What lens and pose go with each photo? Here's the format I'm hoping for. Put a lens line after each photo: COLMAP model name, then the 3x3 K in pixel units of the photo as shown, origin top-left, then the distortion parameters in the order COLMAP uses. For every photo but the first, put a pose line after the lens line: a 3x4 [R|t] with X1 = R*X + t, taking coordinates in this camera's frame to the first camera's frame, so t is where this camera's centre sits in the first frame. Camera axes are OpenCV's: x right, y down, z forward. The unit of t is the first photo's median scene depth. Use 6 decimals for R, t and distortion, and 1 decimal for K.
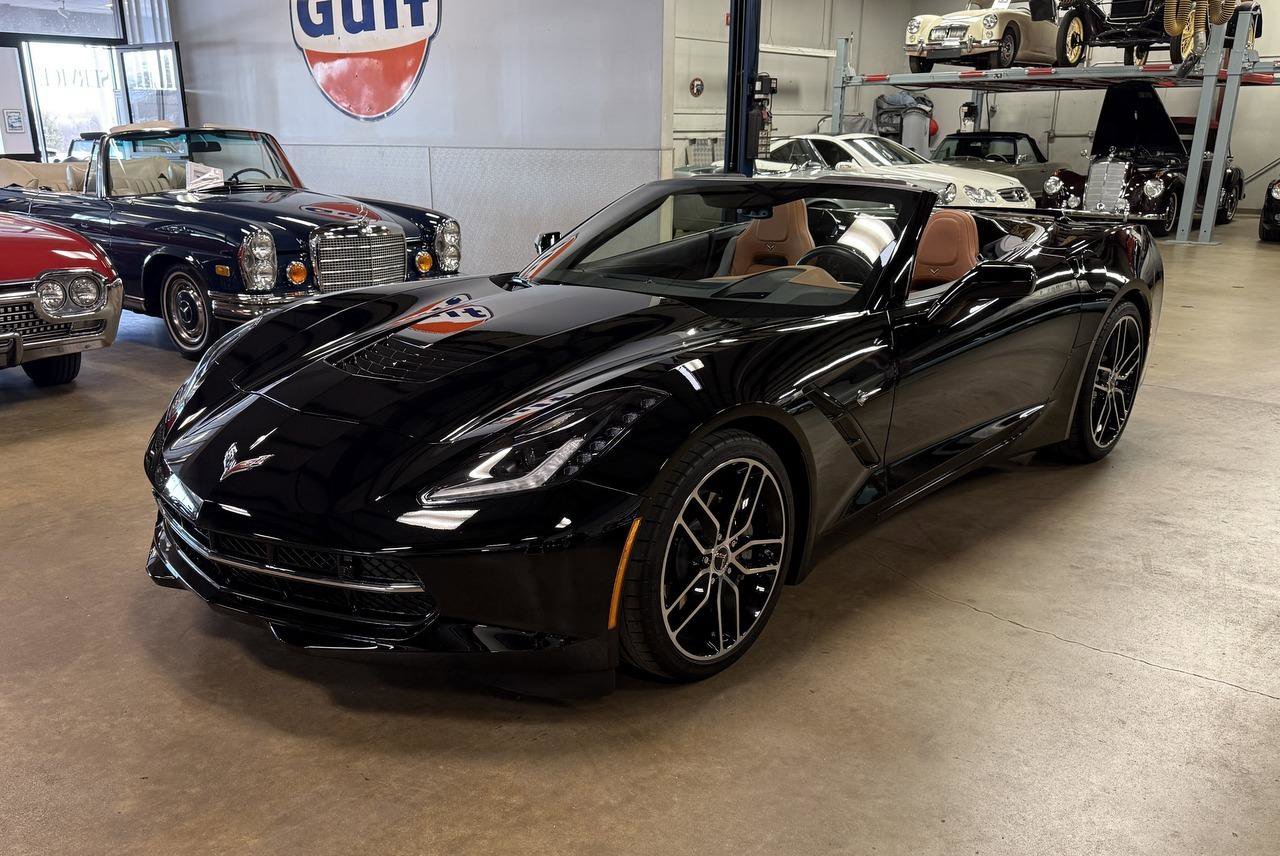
lens RADIAL K [[1085.1, 0, 656.8], [0, 1085.1, 461.5], [0, 0, 1]] dist [0.060327, -0.092758]
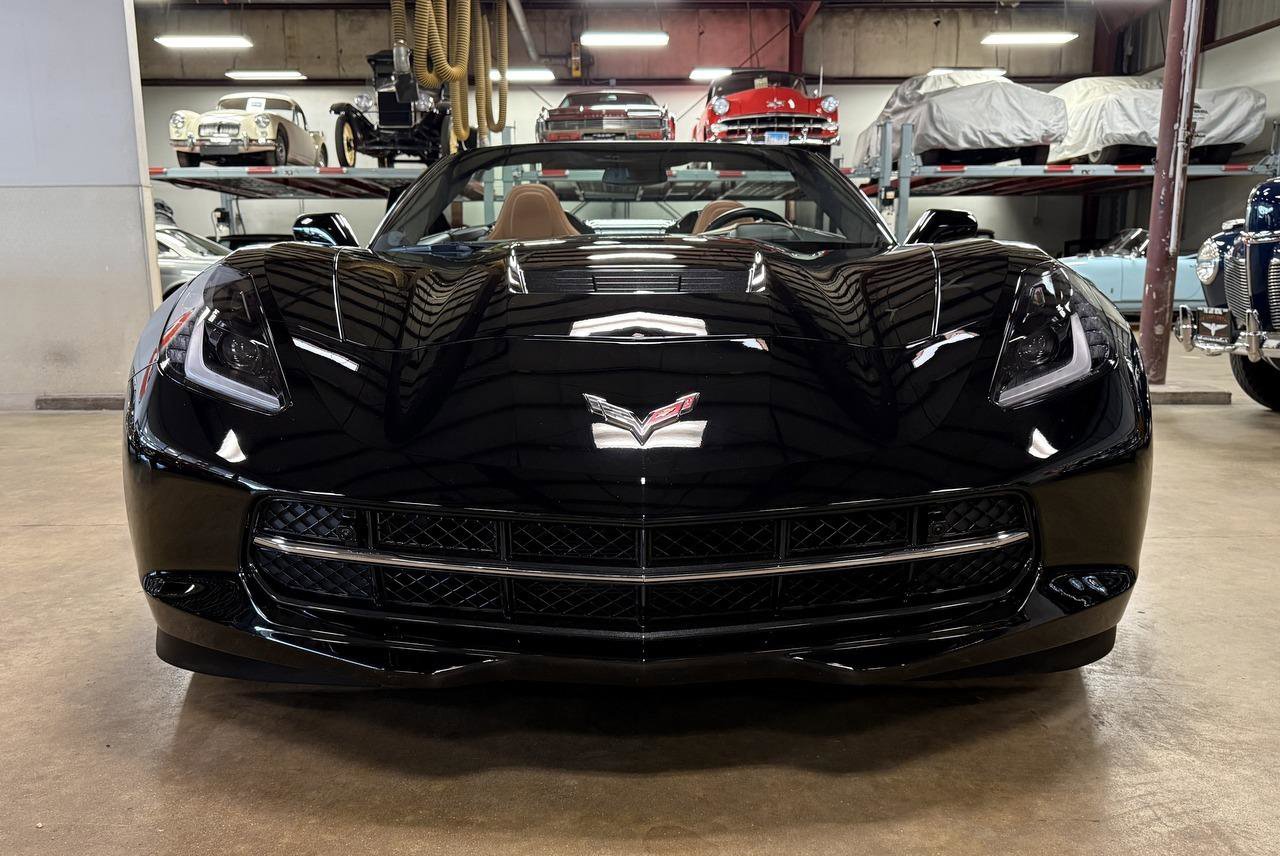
lens RADIAL K [[1085.1, 0, 656.8], [0, 1085.1, 461.5], [0, 0, 1]] dist [0.060327, -0.092758]
pose [[0.769320, -0.123614, 0.626790, -0.641598], [0.188739, 0.981287, -0.038130, 0.041199], [-0.610347, 0.147634, 0.778255, 0.464894]]
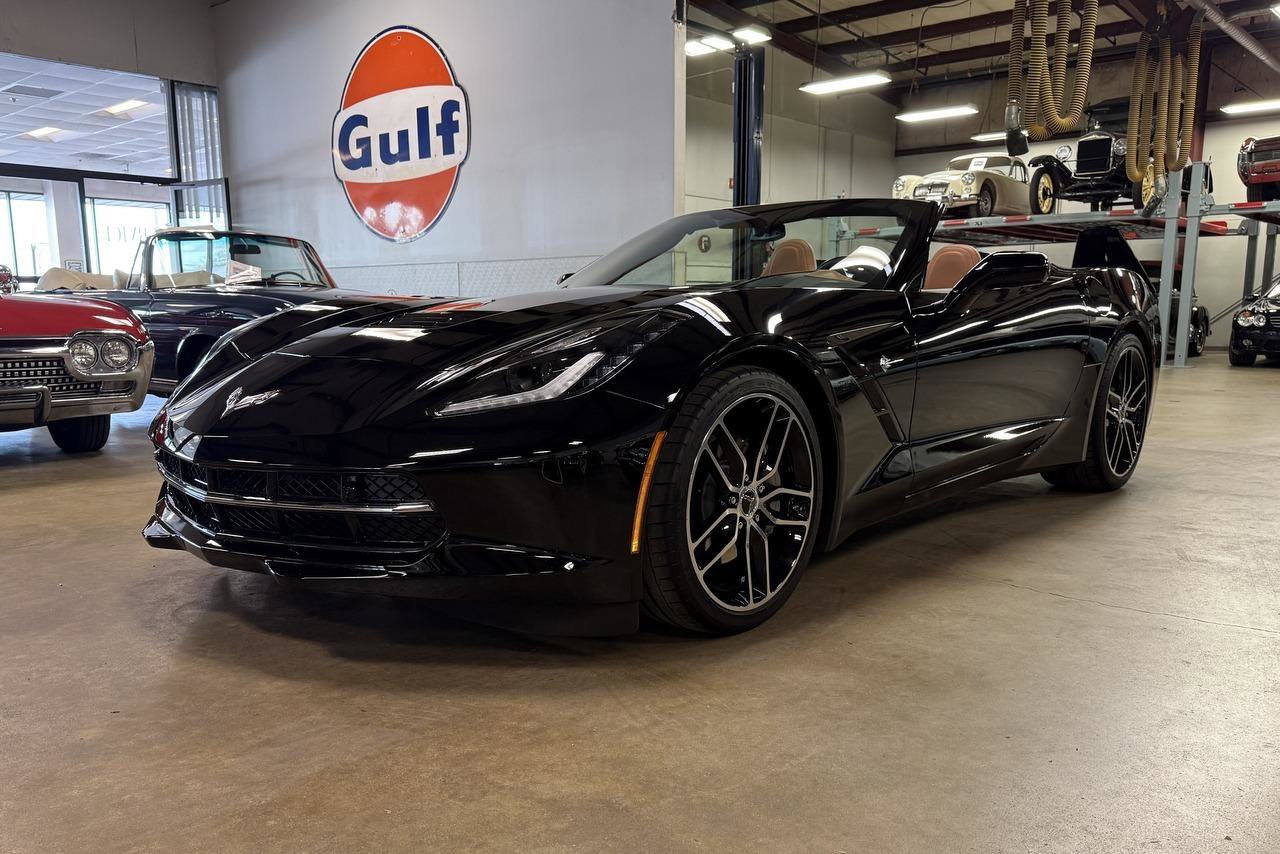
lens RADIAL K [[1024.0, 0, 680.9], [0, 1024.0, 444.8], [0, 0, 1]] dist [0.051421, -0.077230]
pose [[0.999833, -0.015533, 0.009588, -0.007068], [0.016818, 0.988062, -0.153133, 0.157360], [-0.007095, 0.153269, 0.988159, 0.095710]]
